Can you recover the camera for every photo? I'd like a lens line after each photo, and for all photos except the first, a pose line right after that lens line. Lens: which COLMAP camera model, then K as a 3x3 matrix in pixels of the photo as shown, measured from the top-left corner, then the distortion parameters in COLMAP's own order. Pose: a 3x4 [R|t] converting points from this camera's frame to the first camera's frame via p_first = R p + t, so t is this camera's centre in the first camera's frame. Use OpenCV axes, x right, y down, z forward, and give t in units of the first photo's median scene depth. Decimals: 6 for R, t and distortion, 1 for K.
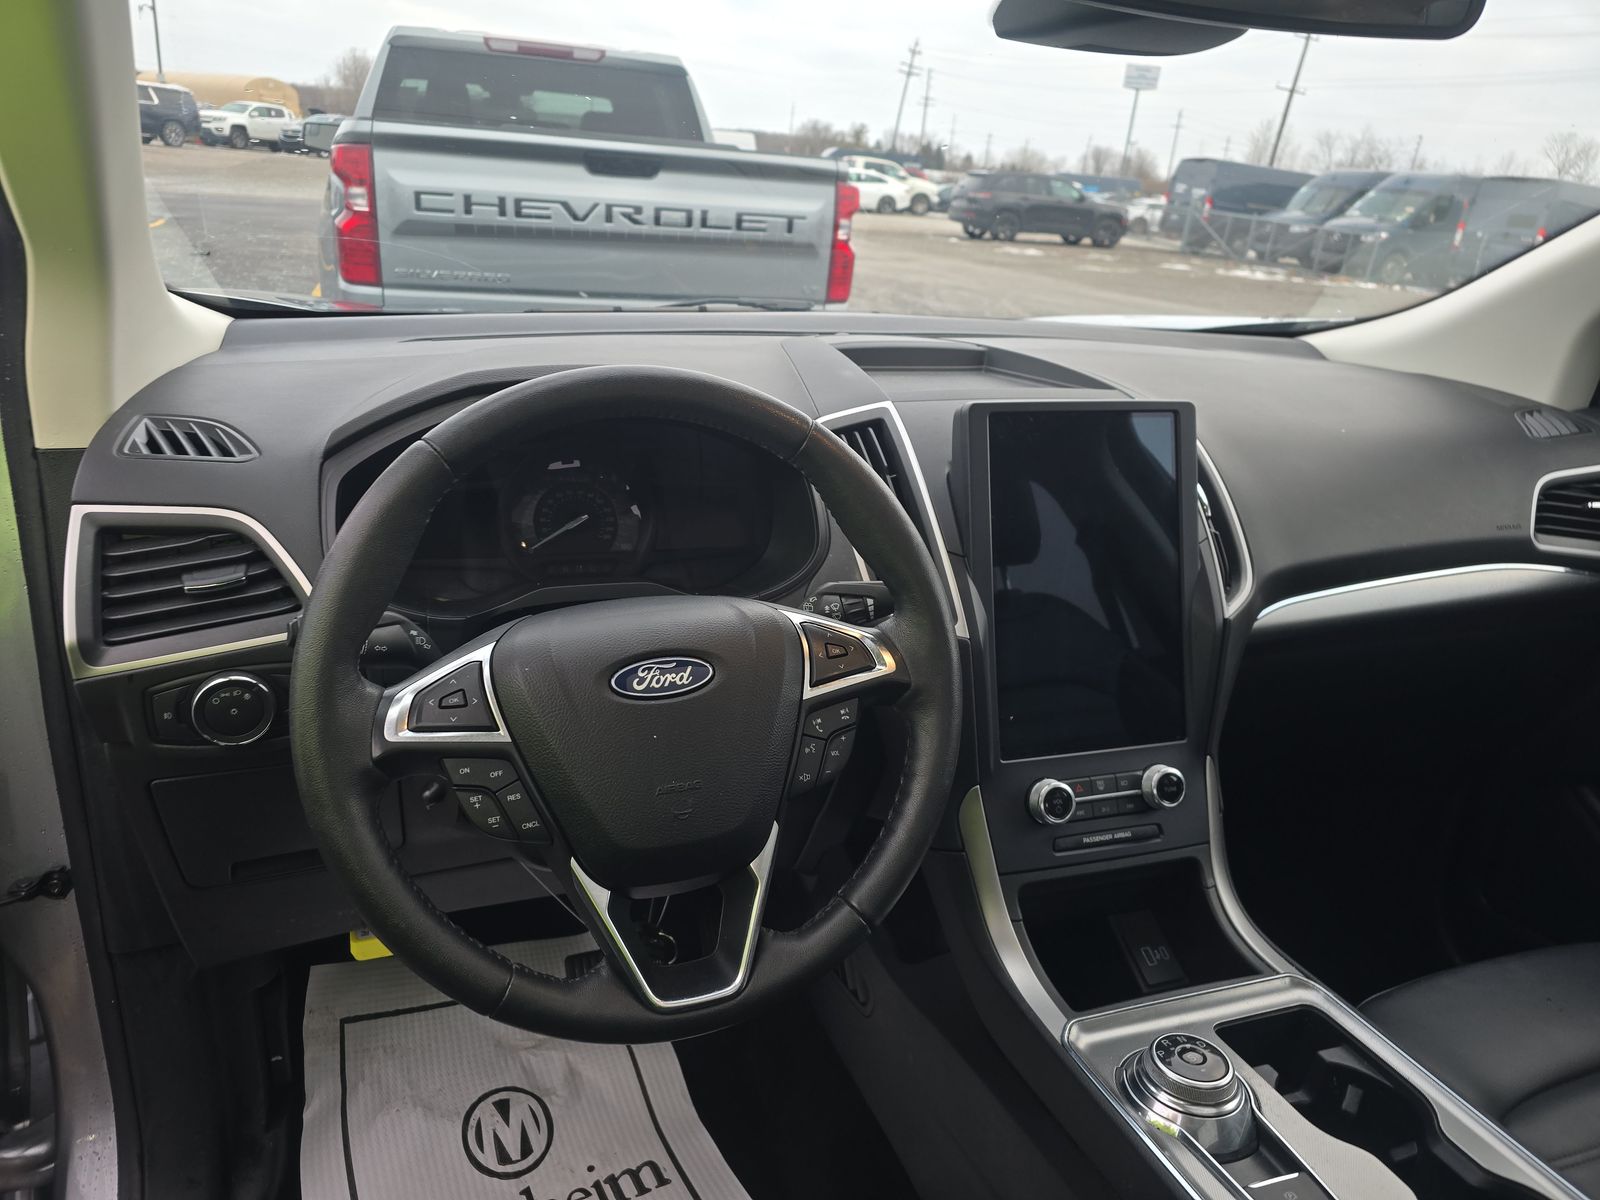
lens RADIAL K [[1084.0, 0, 802.2], [0, 1084.0, 592.2], [0, 0, 1]] dist [0.086590, -0.094343]
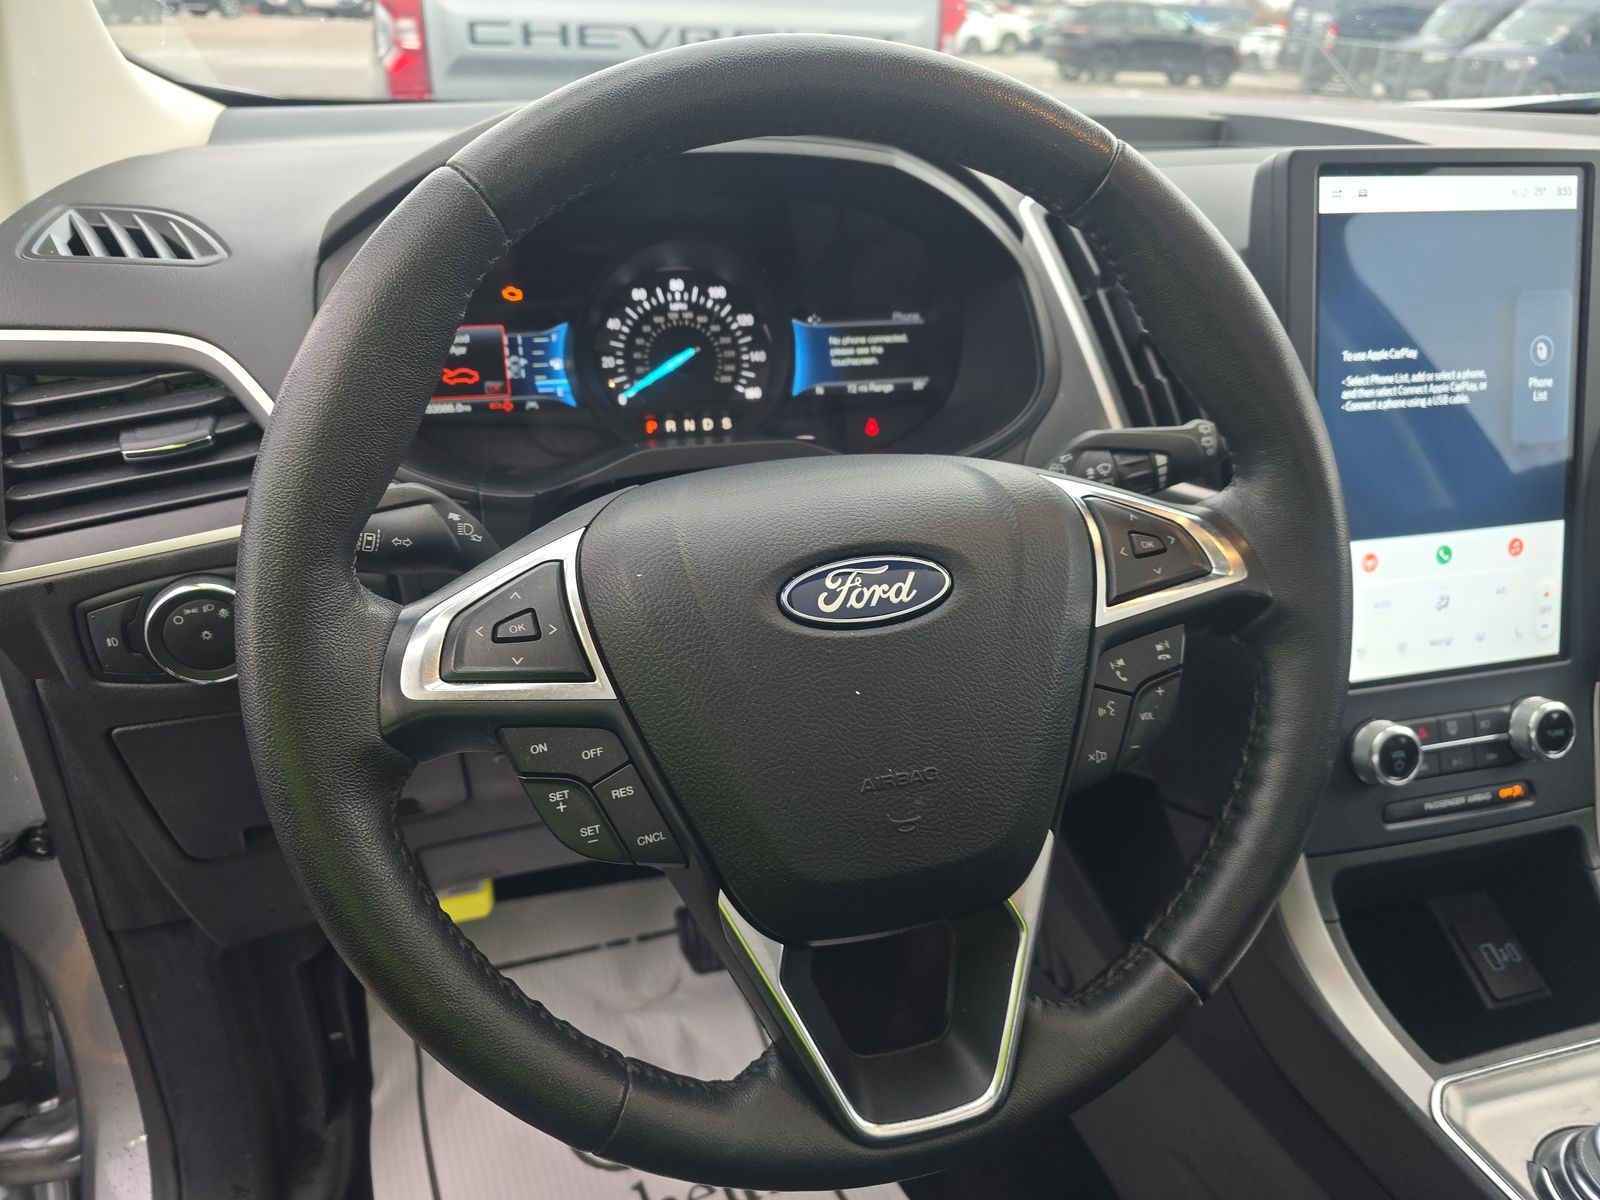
lens RADIAL K [[1084.0, 0, 802.2], [0, 1084.0, 592.2], [0, 0, 1]] dist [0.086590, -0.094343]
pose [[0.997620, -0.006543, -0.068642, -0.092192], [0.013972, 0.994017, 0.108327, 0.012186], [0.067523, -0.109028, 0.991743, 0.318418]]
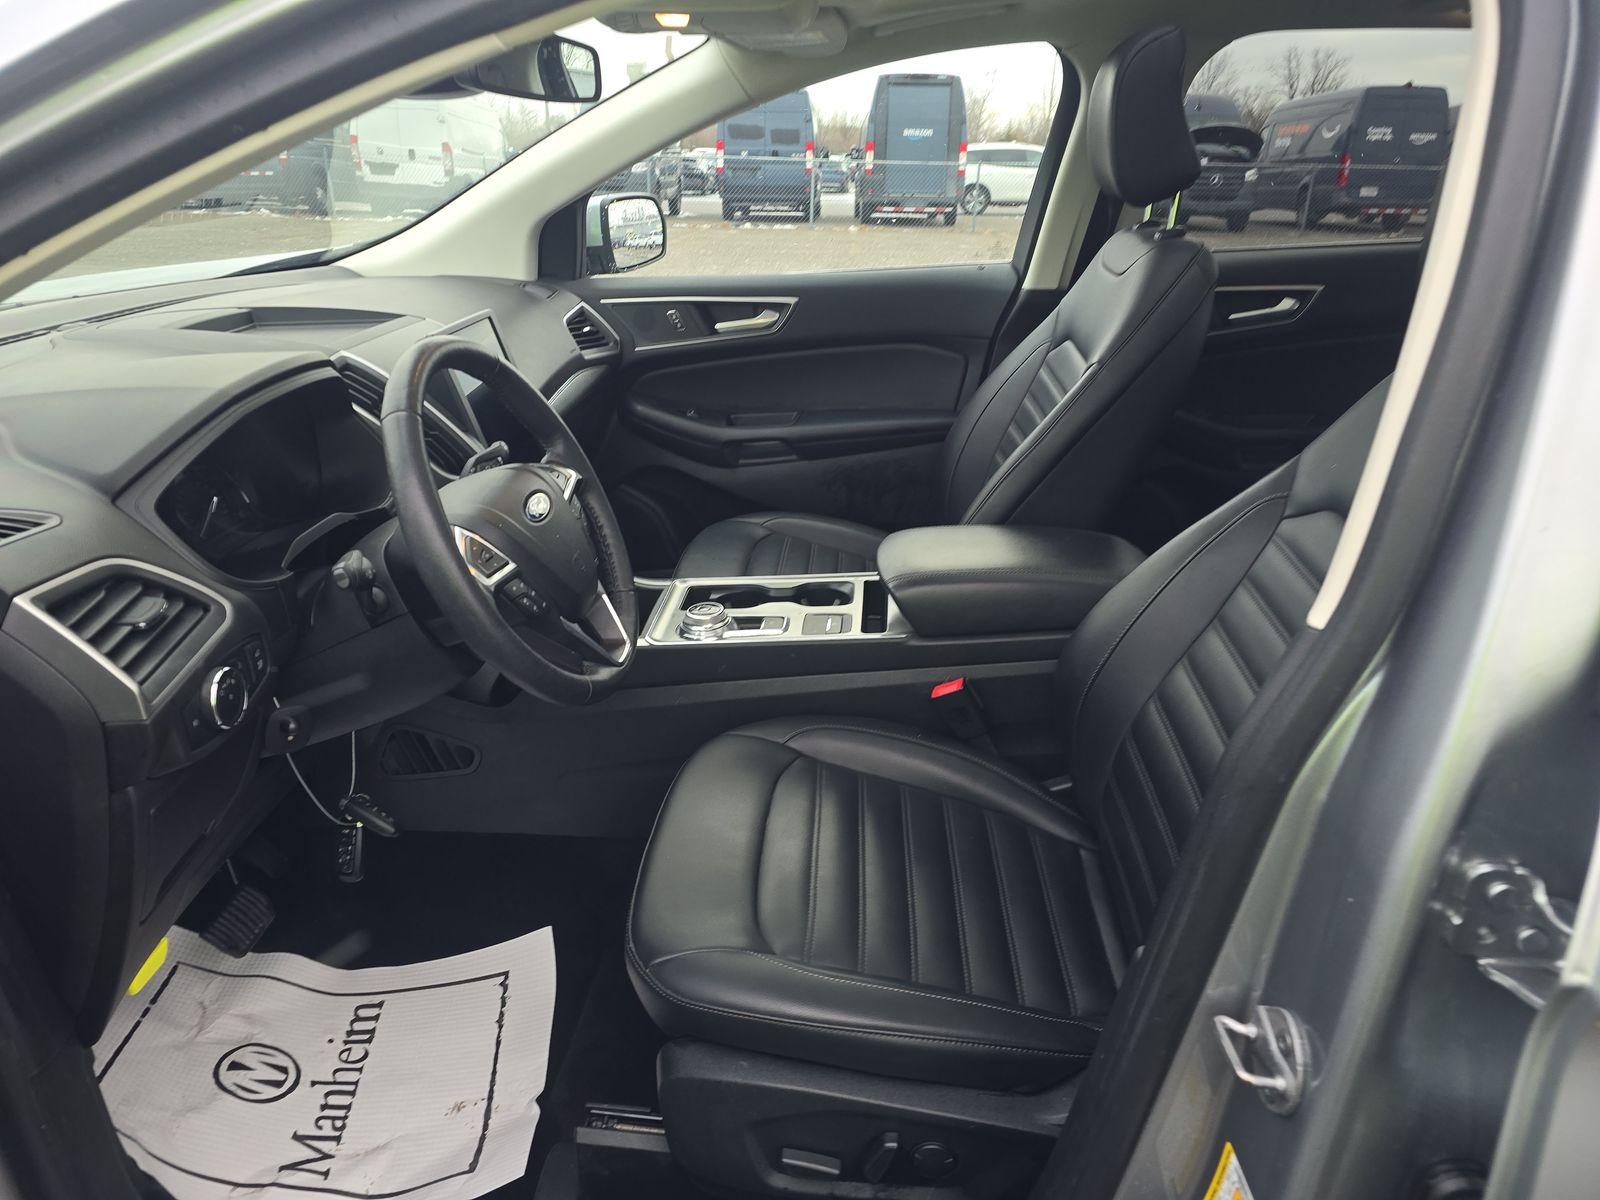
lens RADIAL K [[1084.0, 0, 802.2], [0, 1084.0, 592.2], [0, 0, 1]] dist [0.086590, -0.094343]
pose [[0.375474, -0.404857, 0.833733, -1.098444], [0.331560, 0.898694, 0.287083, -0.117749], [-0.865498, 0.168640, 0.471671, -0.114087]]
